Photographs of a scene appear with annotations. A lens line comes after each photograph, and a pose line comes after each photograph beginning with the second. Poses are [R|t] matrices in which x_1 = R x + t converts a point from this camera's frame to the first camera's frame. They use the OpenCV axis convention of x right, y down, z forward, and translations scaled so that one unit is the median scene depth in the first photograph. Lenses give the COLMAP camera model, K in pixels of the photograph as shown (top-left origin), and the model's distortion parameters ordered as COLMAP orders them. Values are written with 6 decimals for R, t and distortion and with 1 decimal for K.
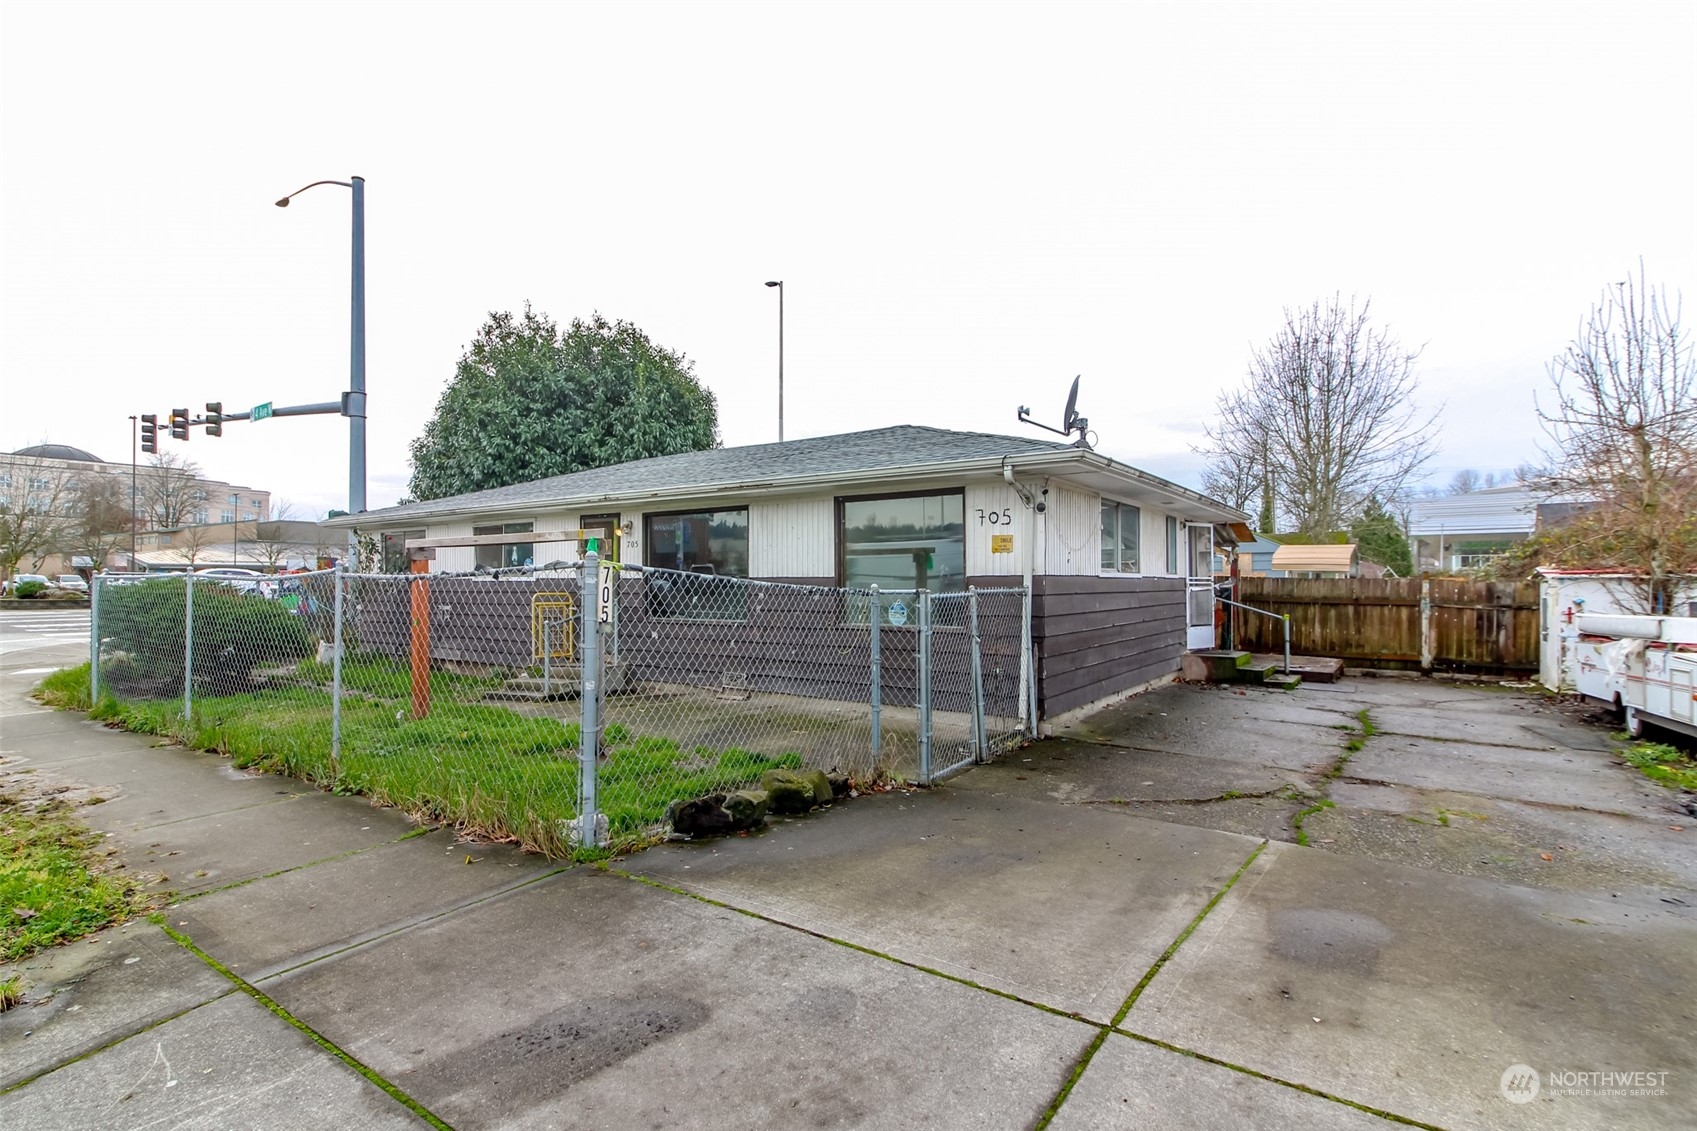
lens RADIAL K [[804.7, 0, 848.5], [0, 804.7, 565.5], [0, 0, 1]] dist [0.002041, 0.000093]
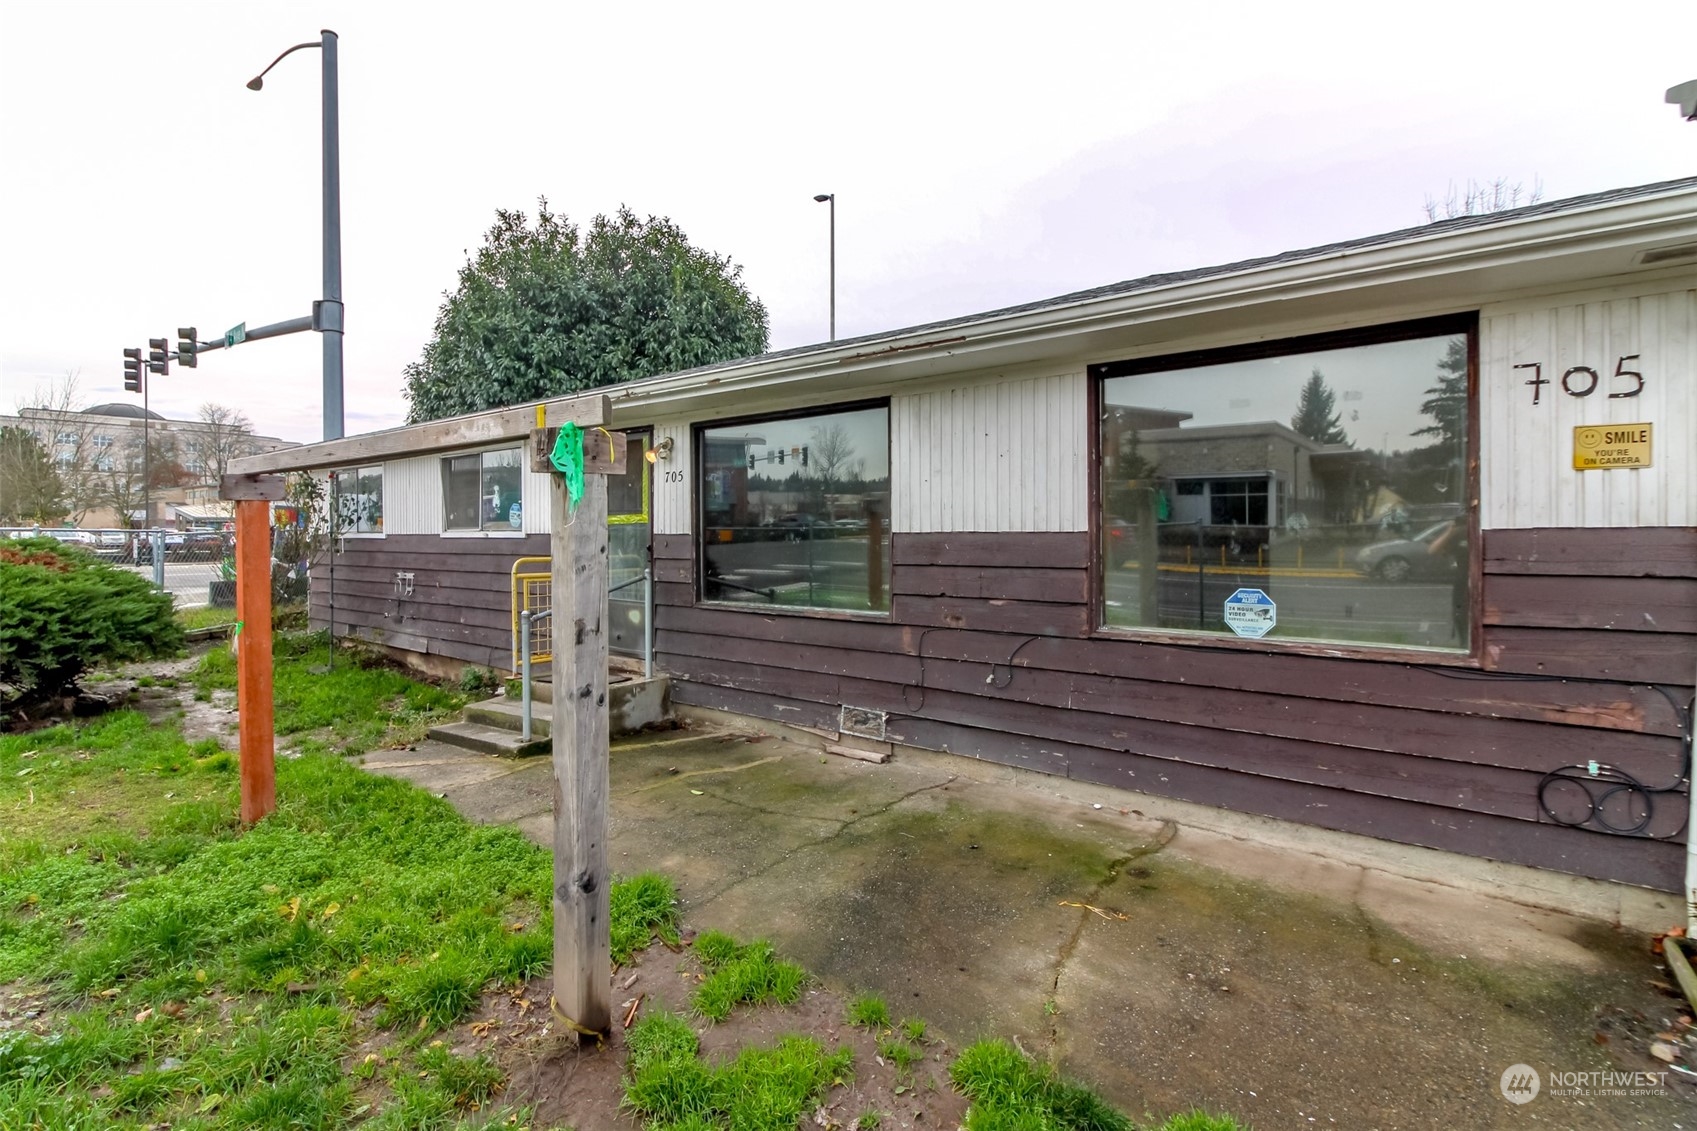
lens RADIAL K [[806.7, 0, 838.7], [0, 806.7, 529.6], [0, 0, 1]] dist [0.002928, -0.000107]
pose [[0.998542, -0.003662, -0.053857, -0.058953], [0.004573, 0.999848, 0.016804, 0.001832], [0.053787, -0.017025, 0.998407, 0.211118]]
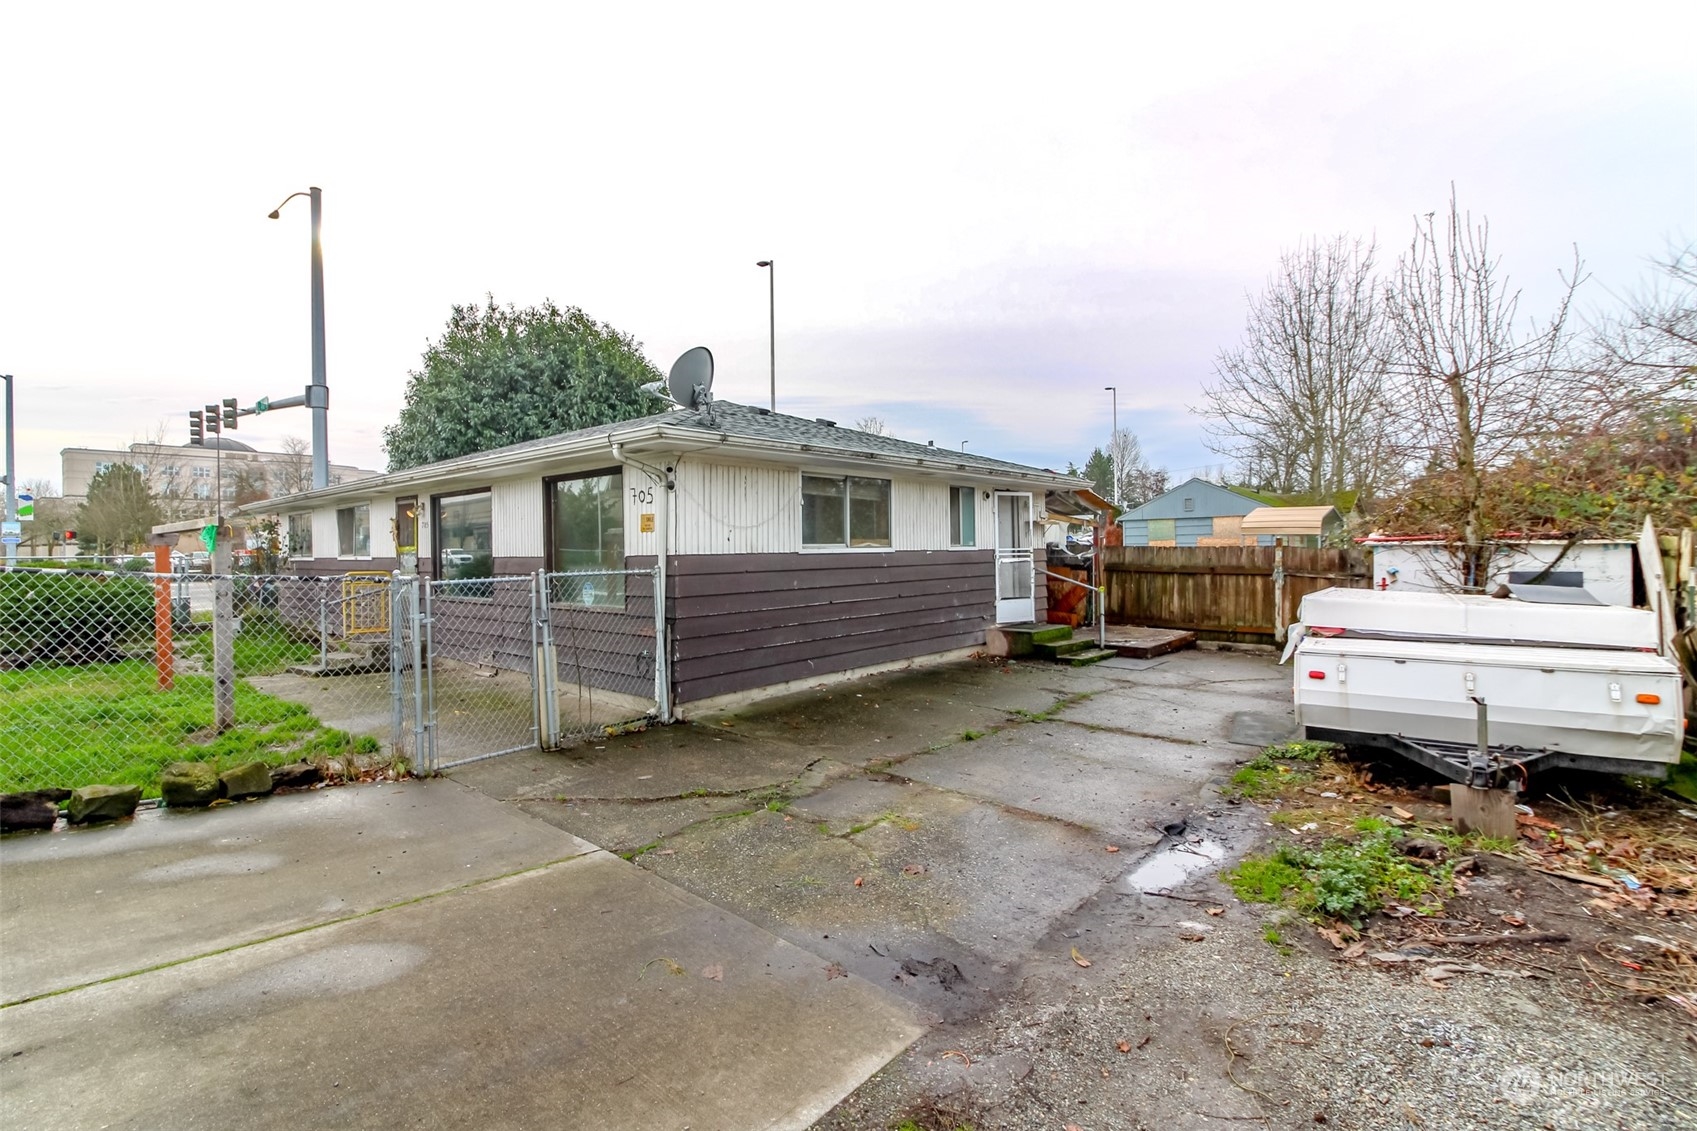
lens RADIAL K [[773.2, 0, 826.0], [0, 773.2, 542.6], [0, 0, 1]] dist [0.001450, -0.000111]
pose [[0.993262, -0.013848, -0.115057, 0.187898], [0.015384, 0.999804, 0.012473, -0.004301], [0.114862, -0.014159, 0.993281, 0.032059]]
